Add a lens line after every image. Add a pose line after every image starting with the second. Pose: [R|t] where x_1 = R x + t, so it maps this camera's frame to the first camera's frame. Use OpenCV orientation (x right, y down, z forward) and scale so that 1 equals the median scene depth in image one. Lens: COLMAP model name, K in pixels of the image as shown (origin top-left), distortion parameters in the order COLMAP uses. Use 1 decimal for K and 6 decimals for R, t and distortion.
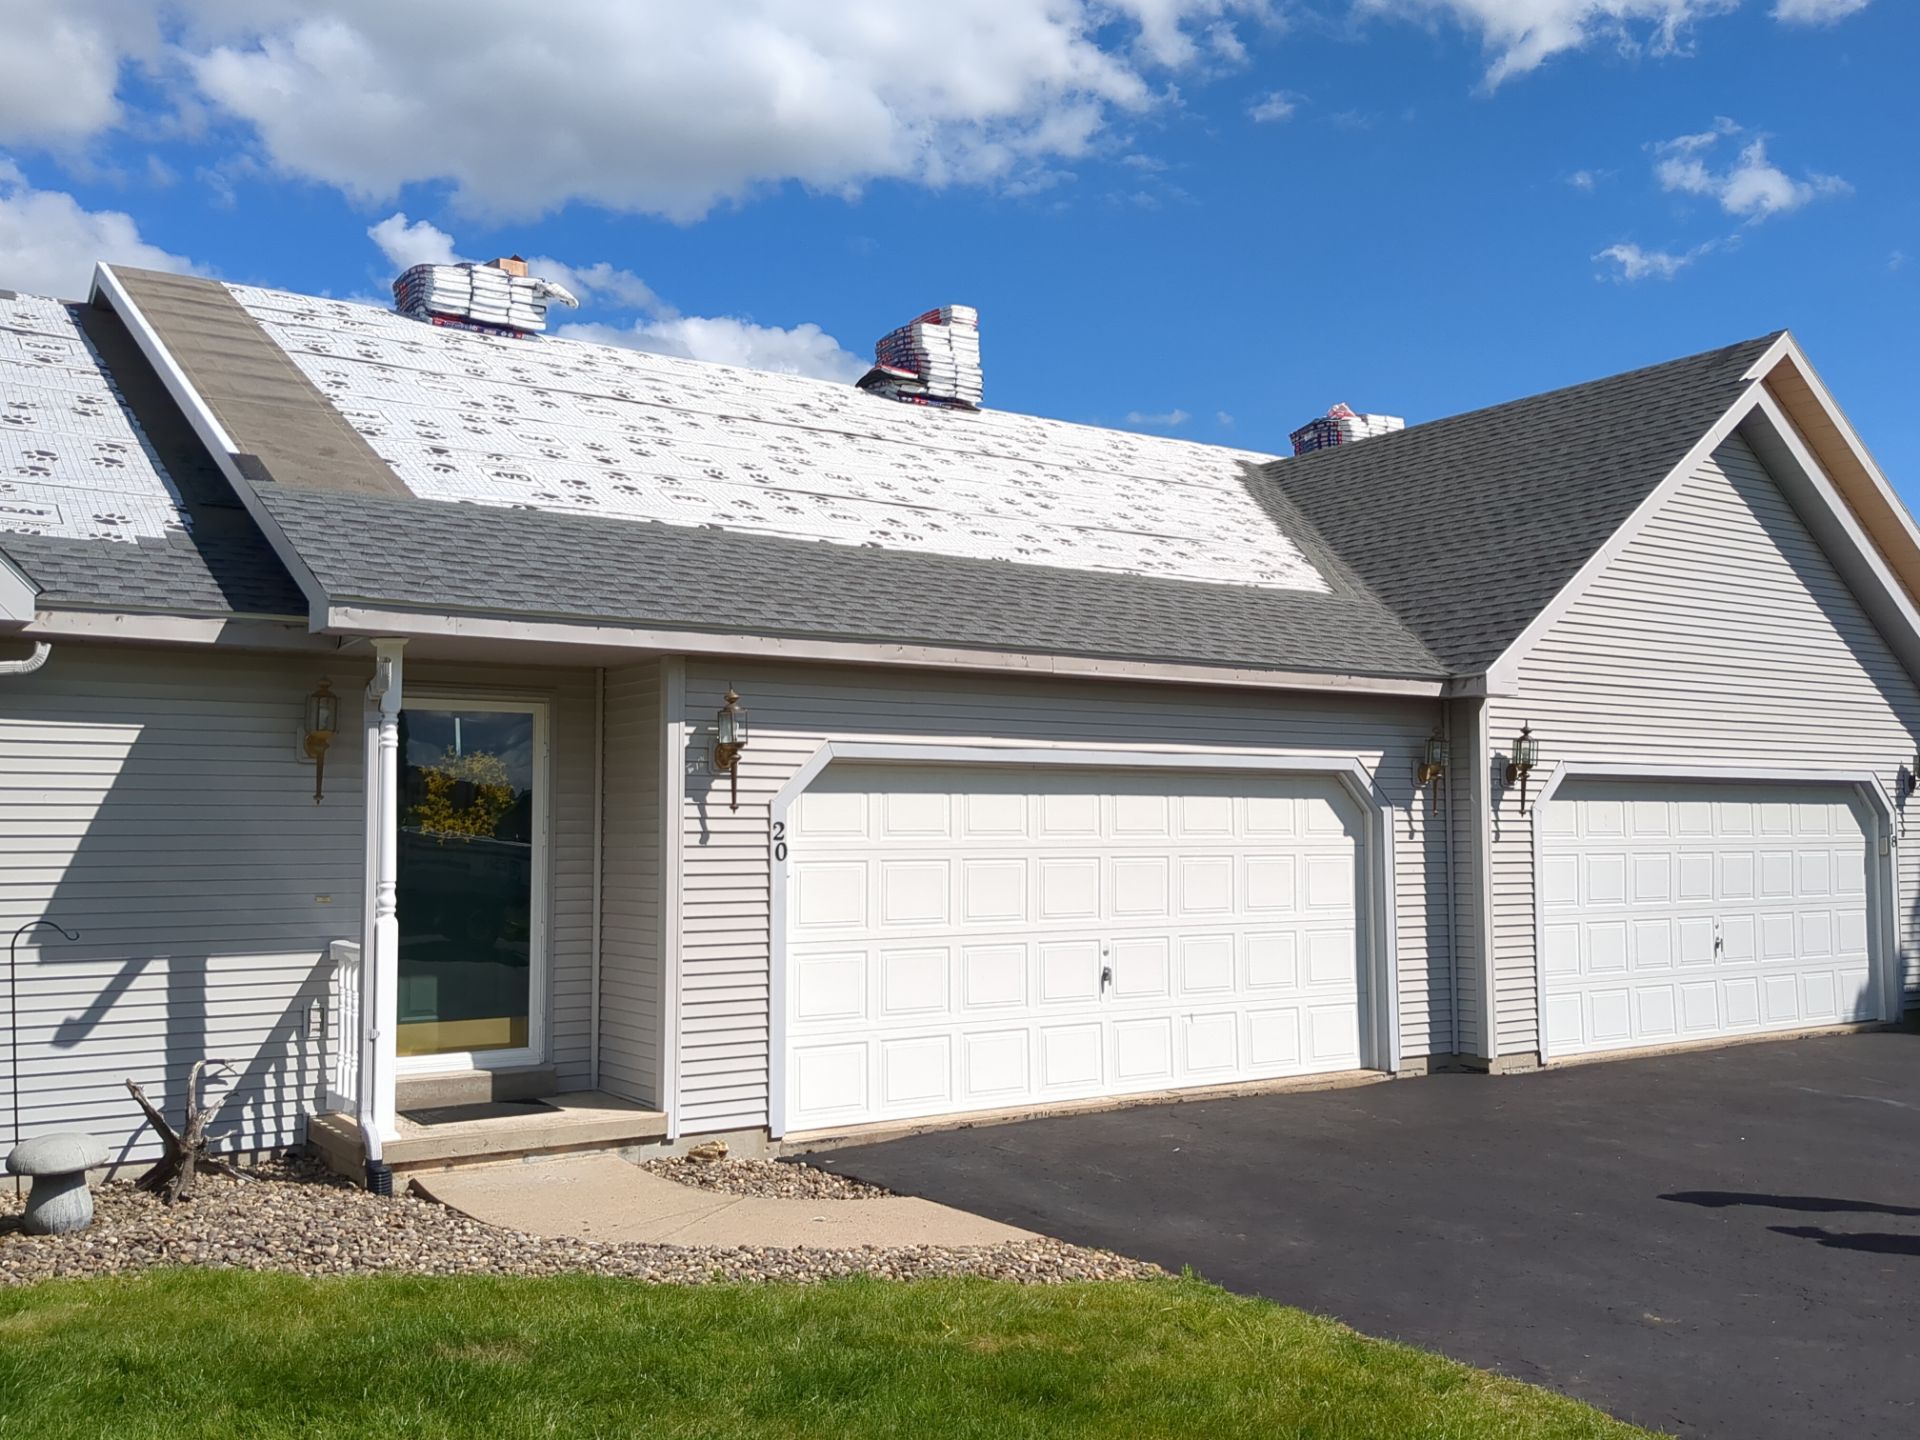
lens RADIAL K [[1757.3, 0, 960.0], [0, 1757.3, 720.0], [0, 0, 1]] dist [0.076646, -0.146699]
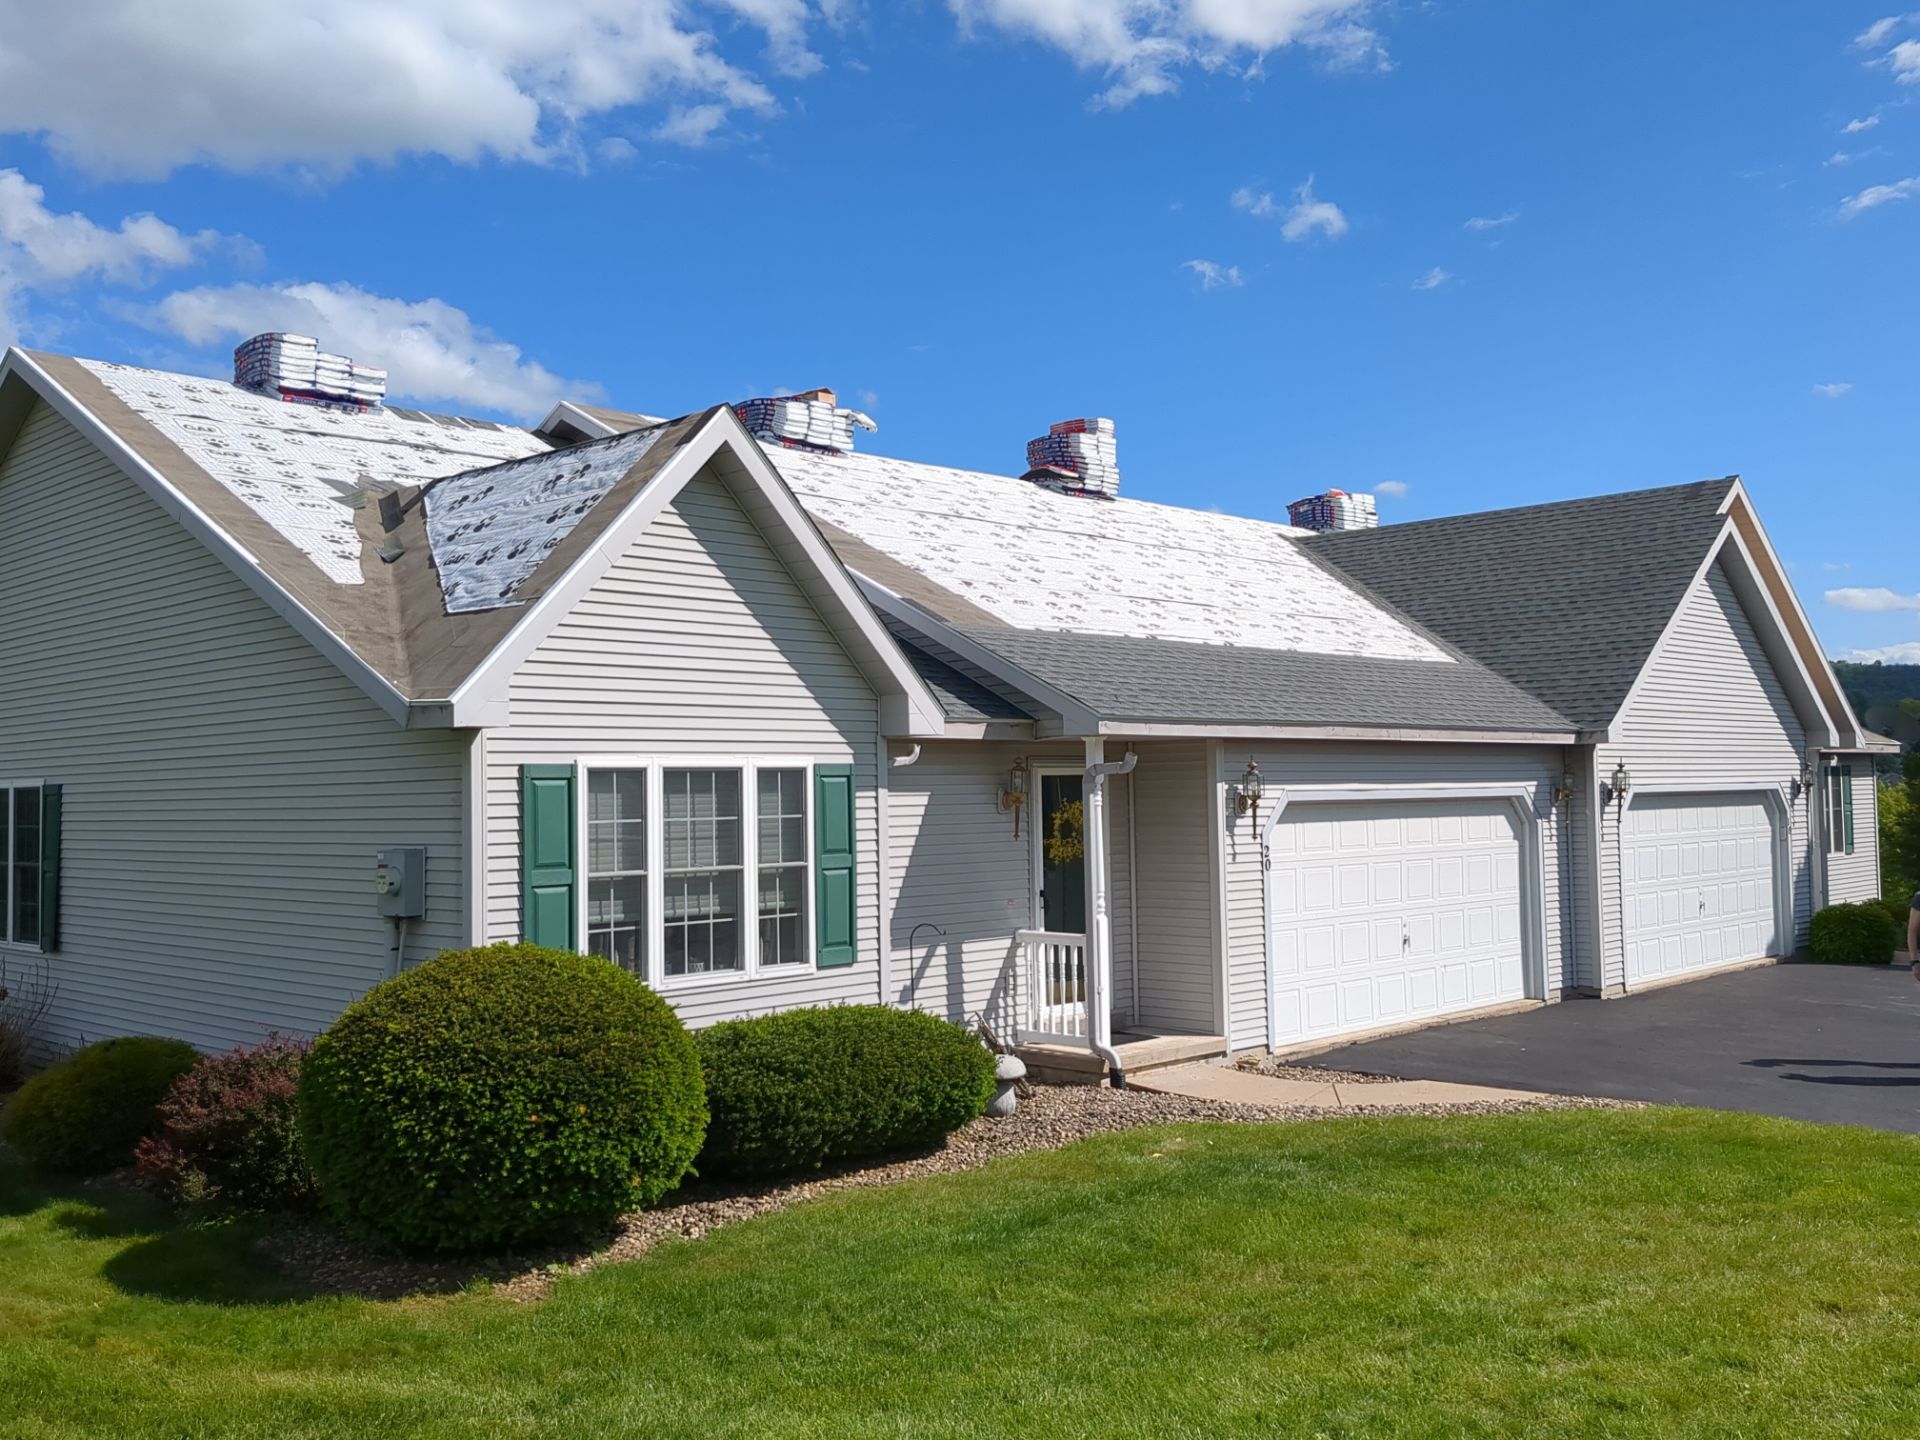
lens RADIAL K [[1757.3, 0, 960.0], [0, 1757.3, 720.0], [0, 0, 1]] dist [0.076646, -0.146699]
pose [[0.981112, -0.004978, 0.193374, -0.657758], [0.000907, 0.999776, 0.021136, -0.082840], [-0.193436, -0.020561, 0.980897, -0.439033]]
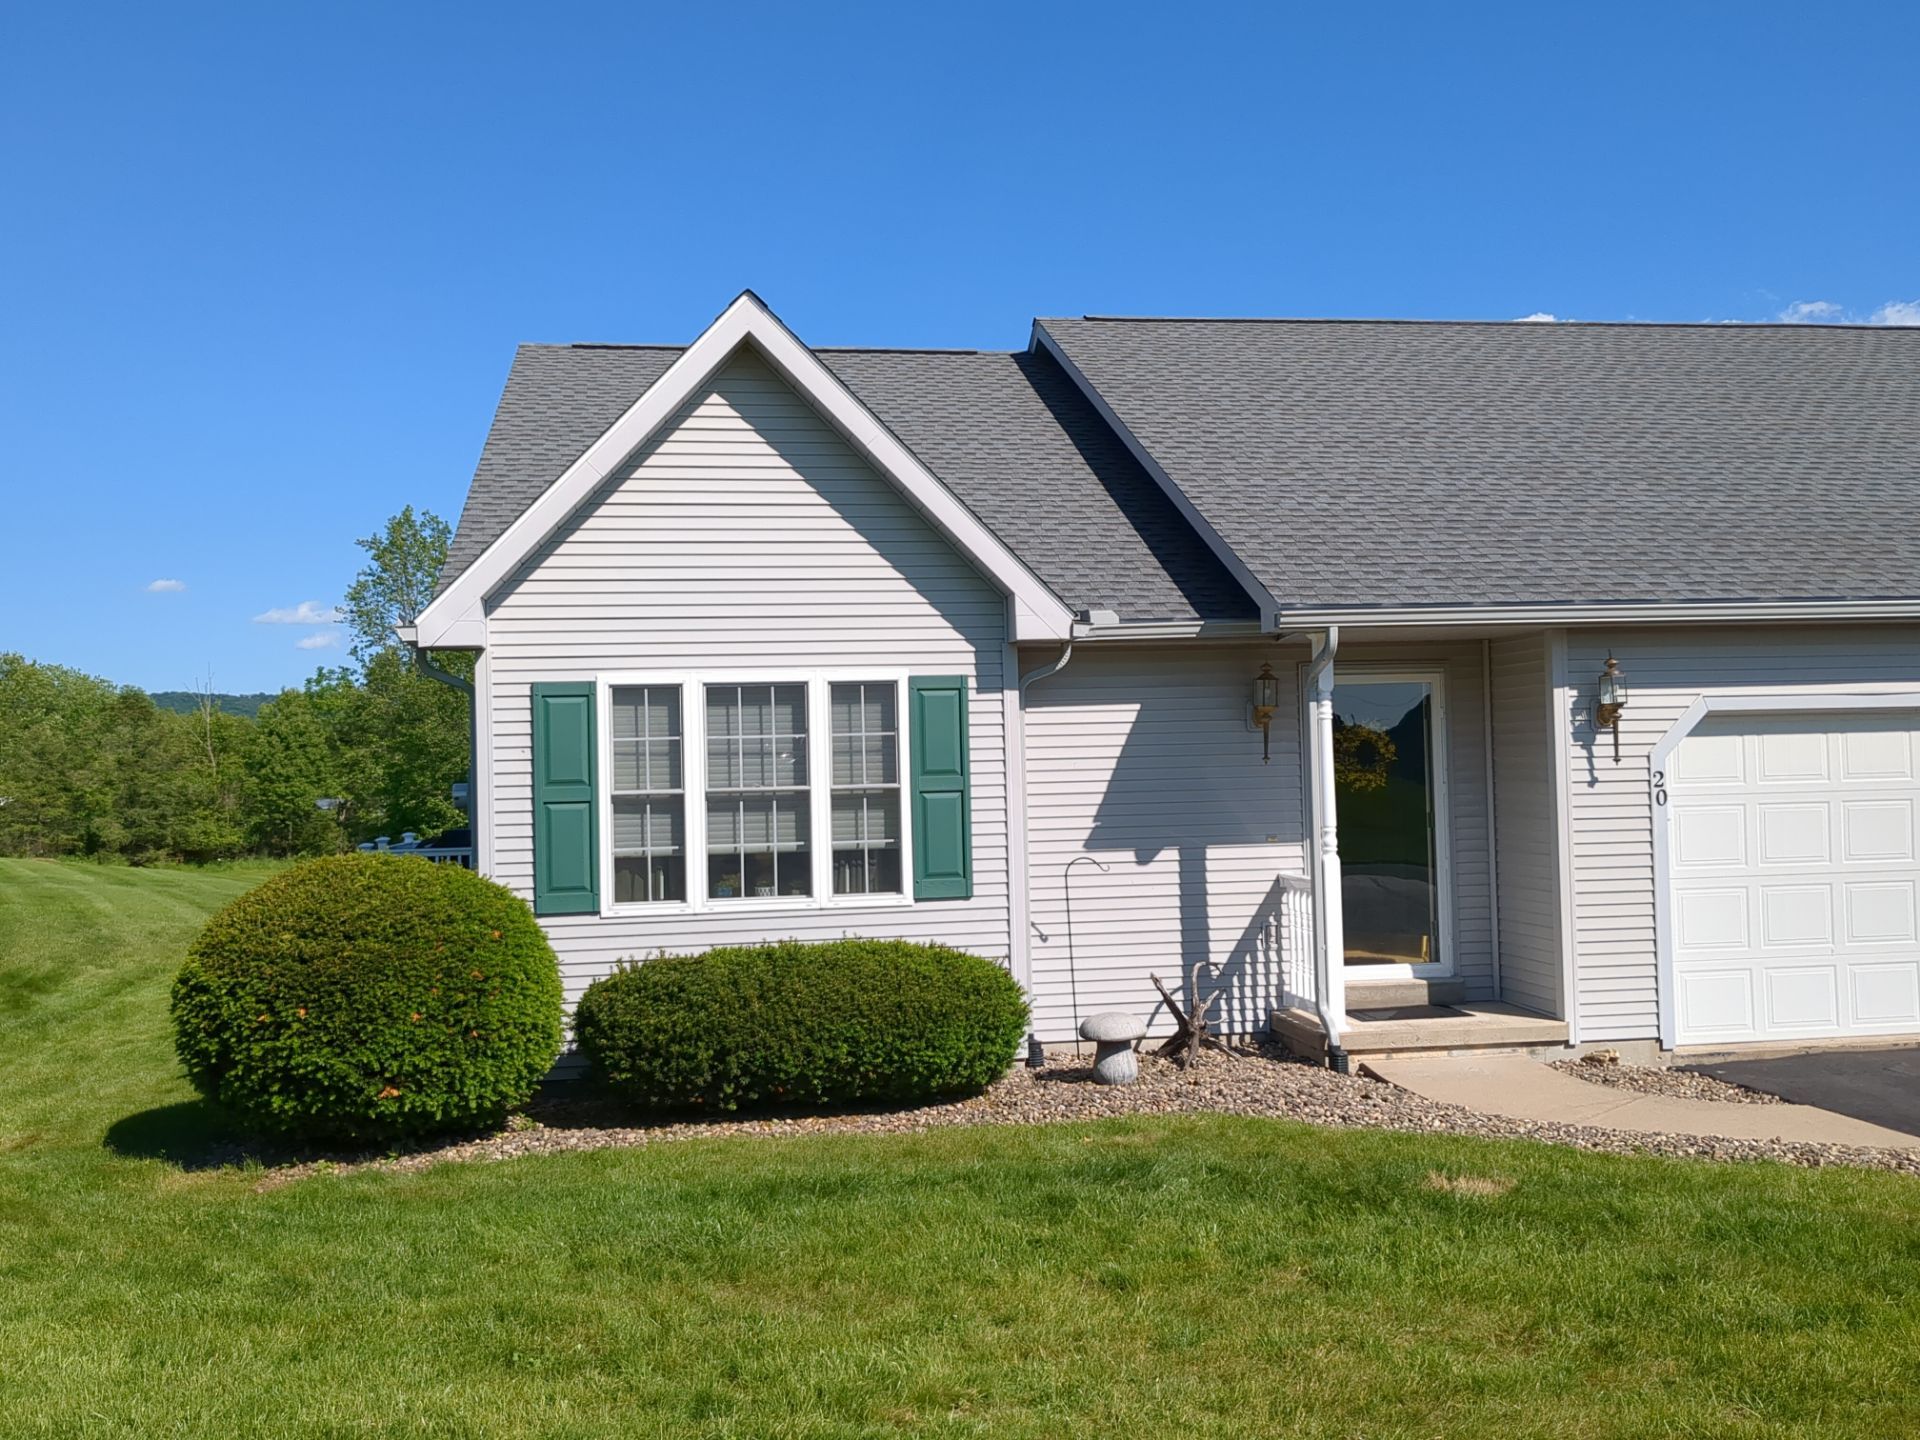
lens RADIAL K [[1757.3, 0, 960.0], [0, 1757.3, 720.0], [0, 0, 1]] dist [0.076646, -0.146699]
pose [[0.899861, -0.030263, -0.435125, -0.011357], [0.049848, 0.998189, 0.033665, -0.034580], [0.433319, -0.051984, 0.899740, -0.207139]]
